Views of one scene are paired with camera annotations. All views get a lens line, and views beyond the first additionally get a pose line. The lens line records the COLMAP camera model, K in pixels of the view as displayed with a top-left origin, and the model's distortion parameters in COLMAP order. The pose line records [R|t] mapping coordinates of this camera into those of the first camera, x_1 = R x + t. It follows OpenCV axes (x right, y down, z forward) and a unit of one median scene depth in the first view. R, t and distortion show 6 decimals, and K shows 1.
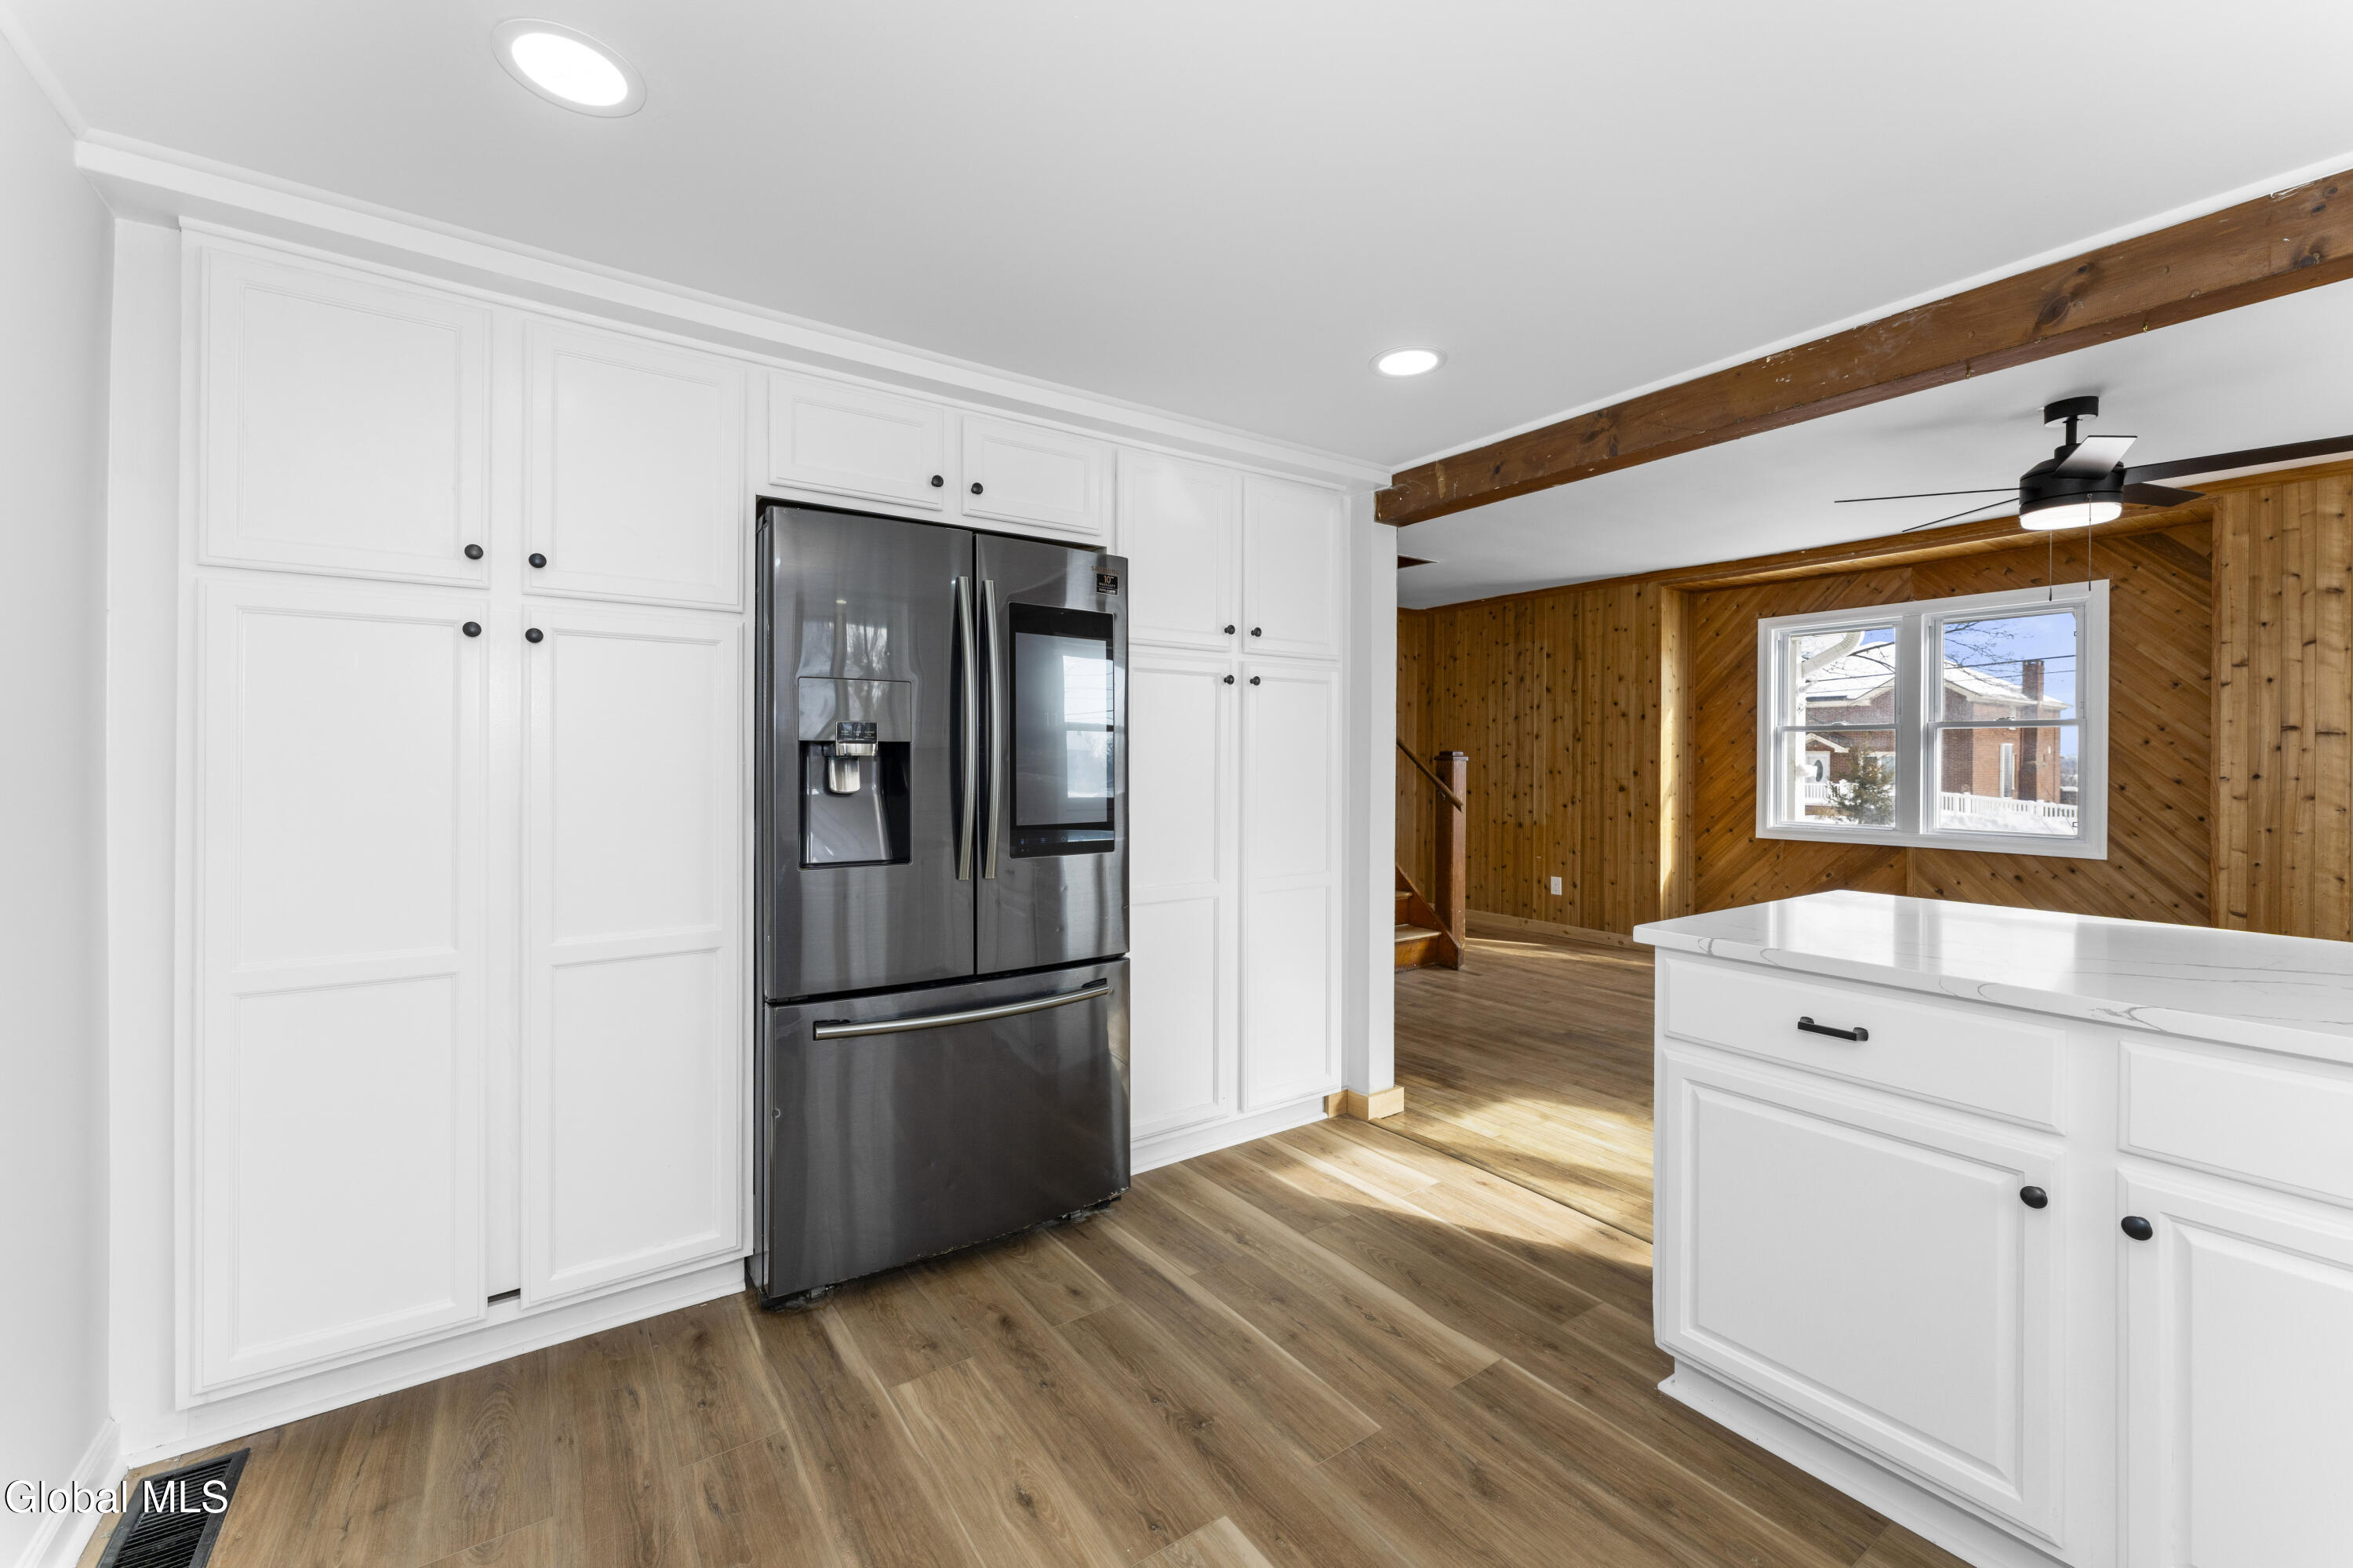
lens RADIAL K [[946.9, 0, 1149.2], [0, 946.9, 771.1], [0, 0, 1]] dist [-0.002443, 0.000629]
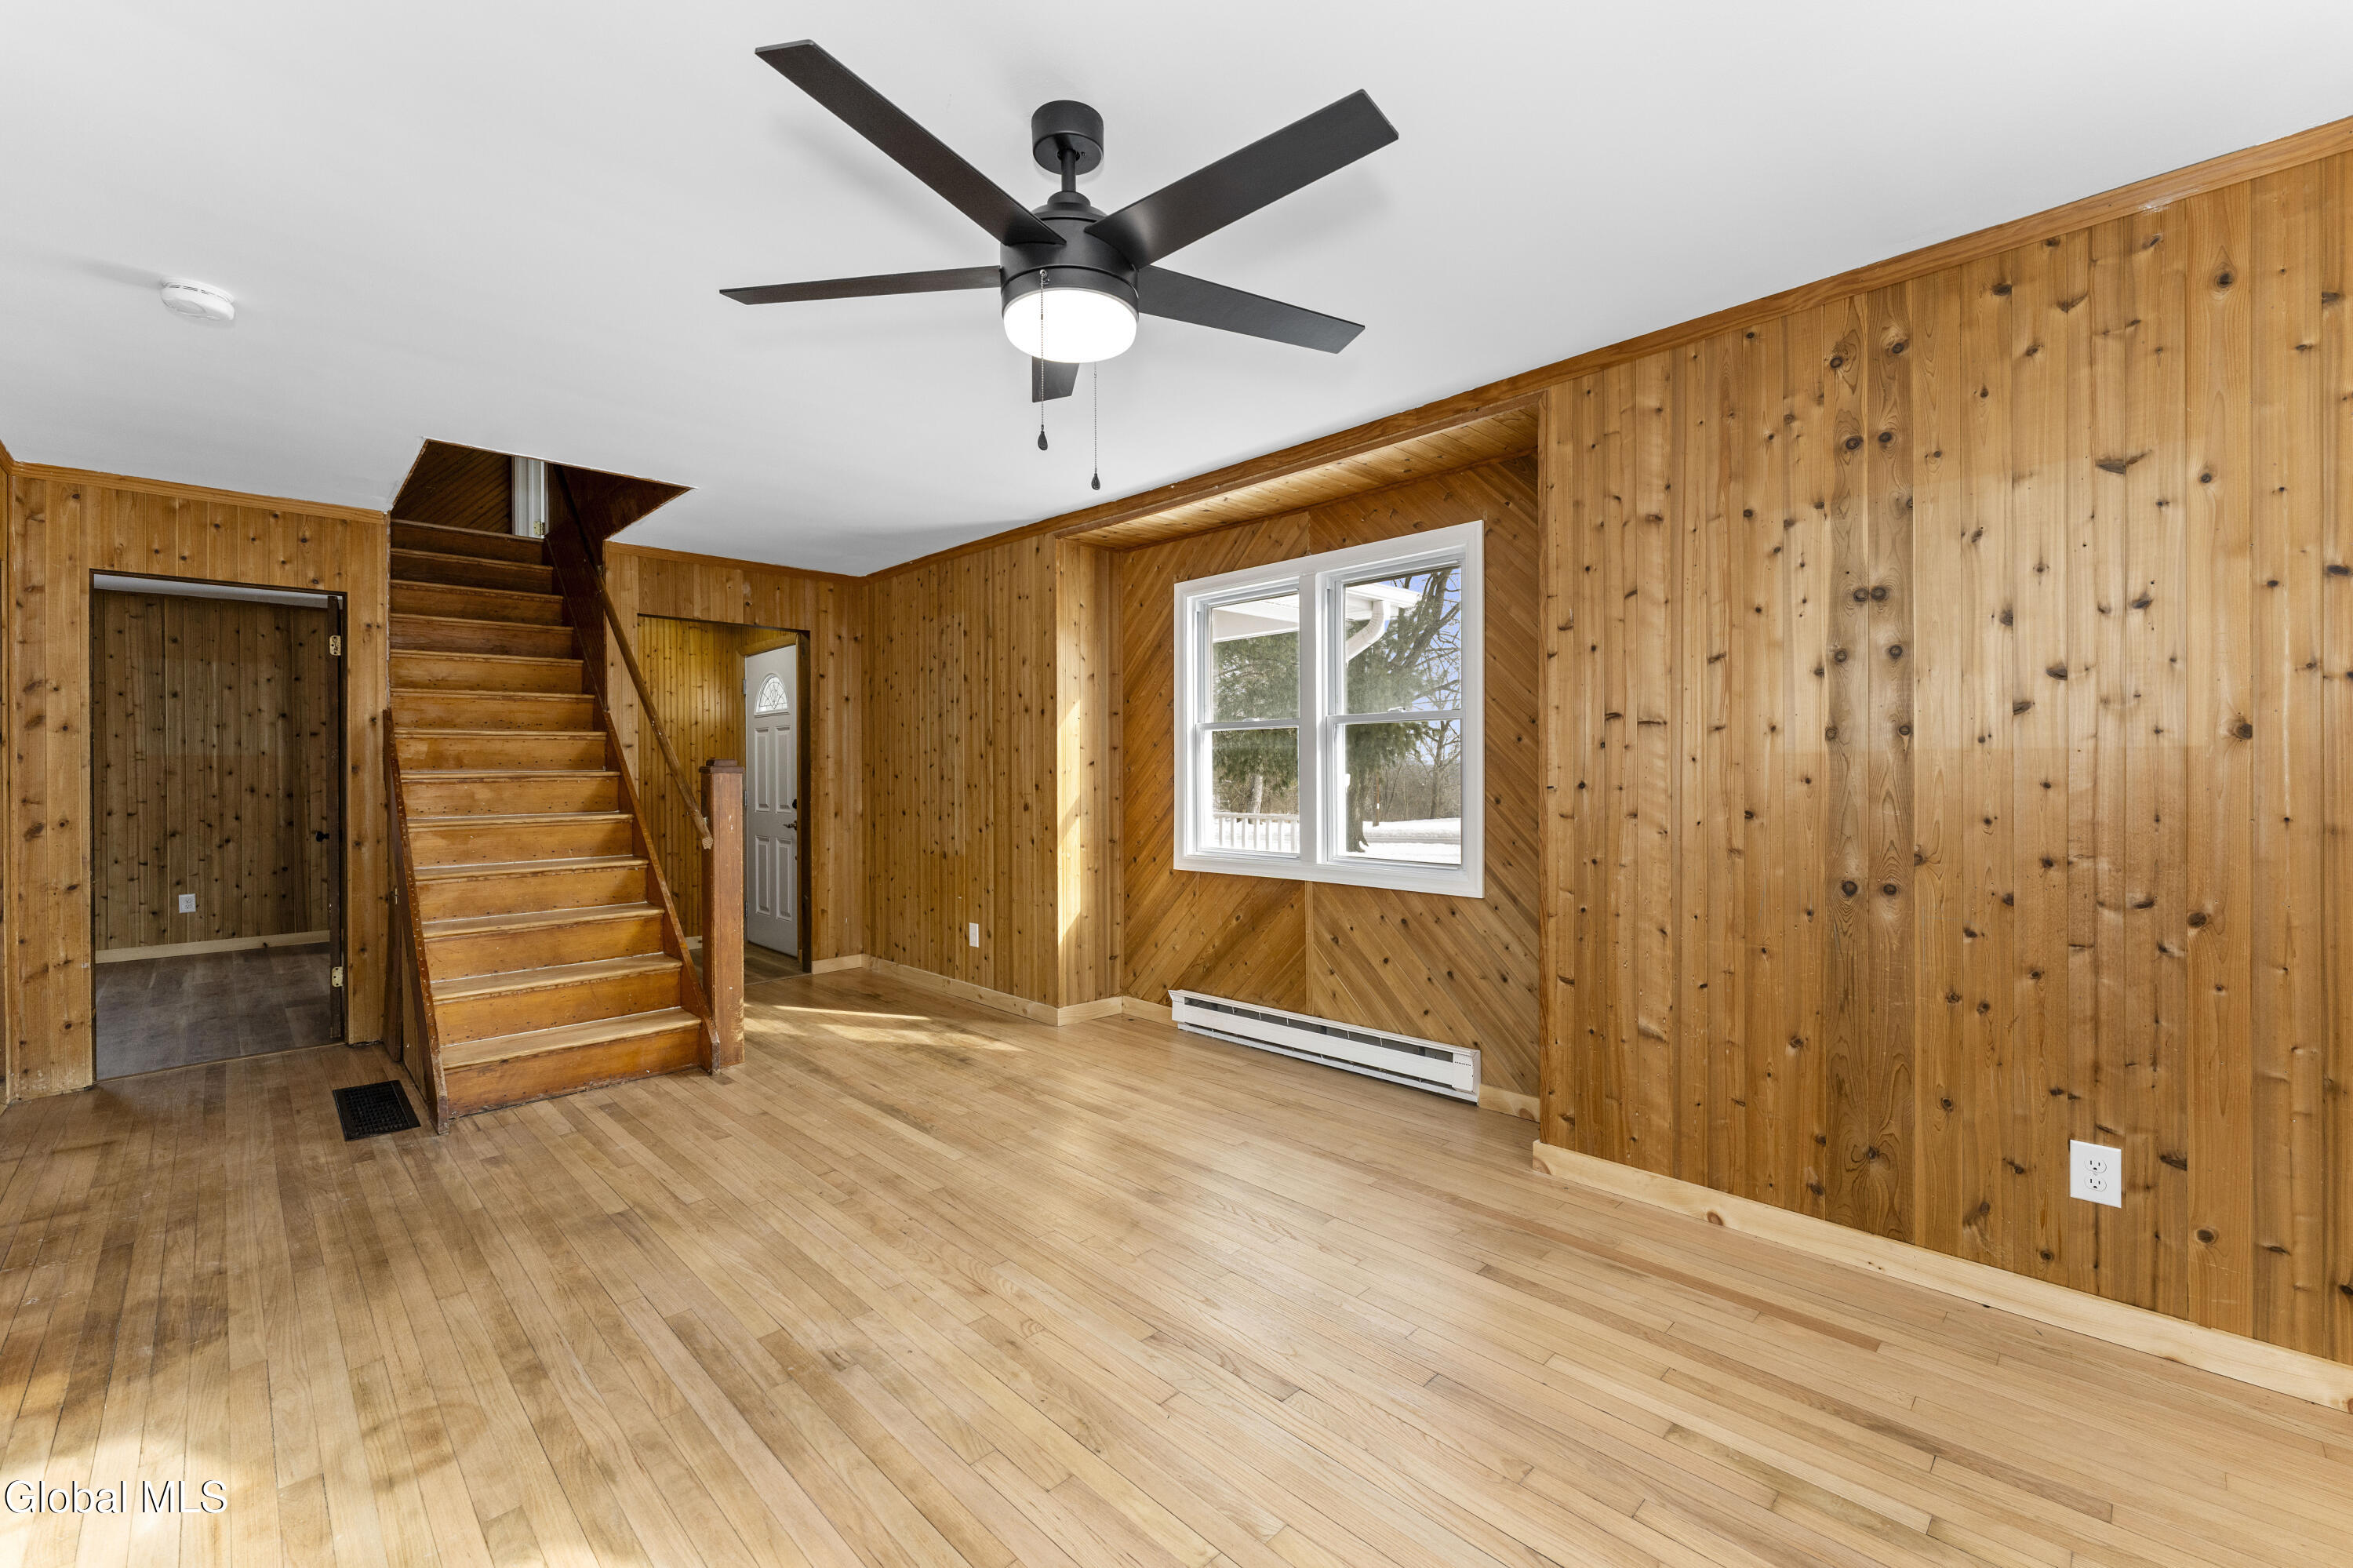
lens RADIAL K [[946.9, 0, 1185.3], [0, 946.9, 793.0], [0, 0, 1]] dist [-0.002443, 0.000629]
pose [[0.983793, -0.011673, 0.178929, 0.611444], [0.010090, 0.999901, 0.009757, 0.001392], [-0.179026, -0.007793, 0.983814, 0.288994]]
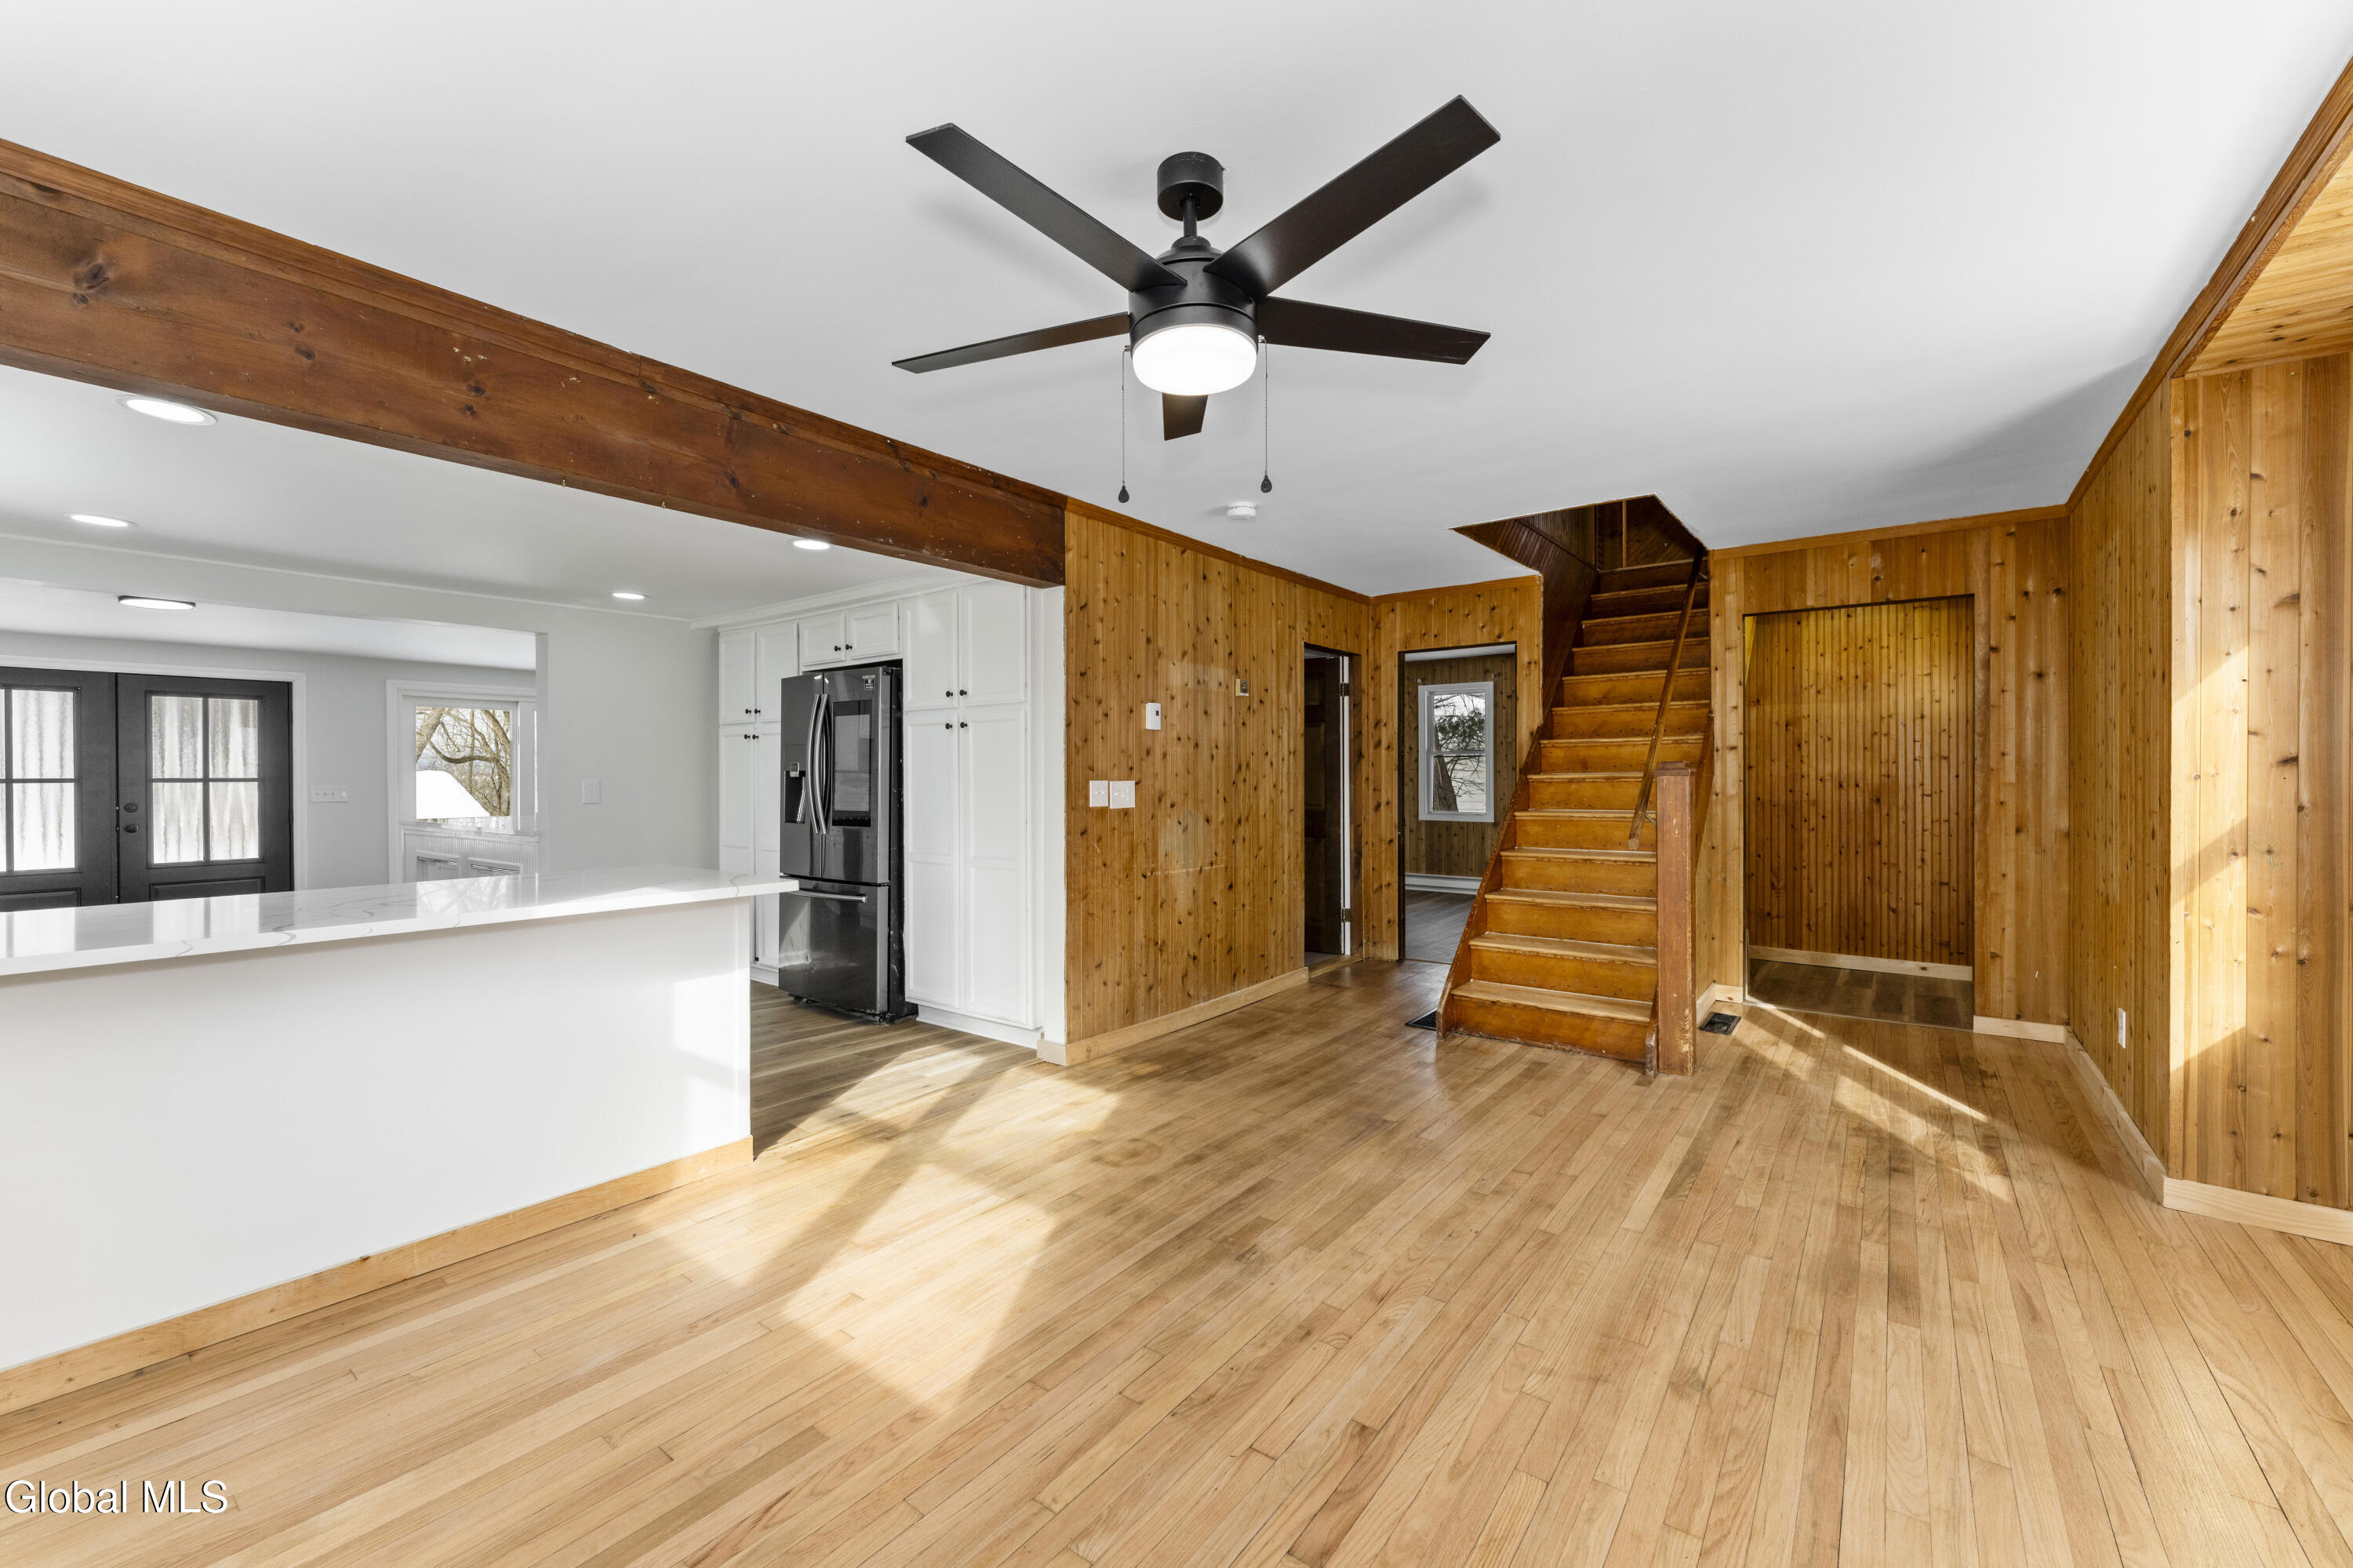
lens RADIAL K [[946.9, 0, 1207.6], [0, 946.9, 797.8], [0, 0, 1]] dist [-0.002443, 0.000629]
pose [[0.331850, 0.019299, -0.943135, 0.993158], [-0.009721, 0.999808, 0.017039, -0.002873], [0.943282, 0.003514, 0.331974, 0.524935]]
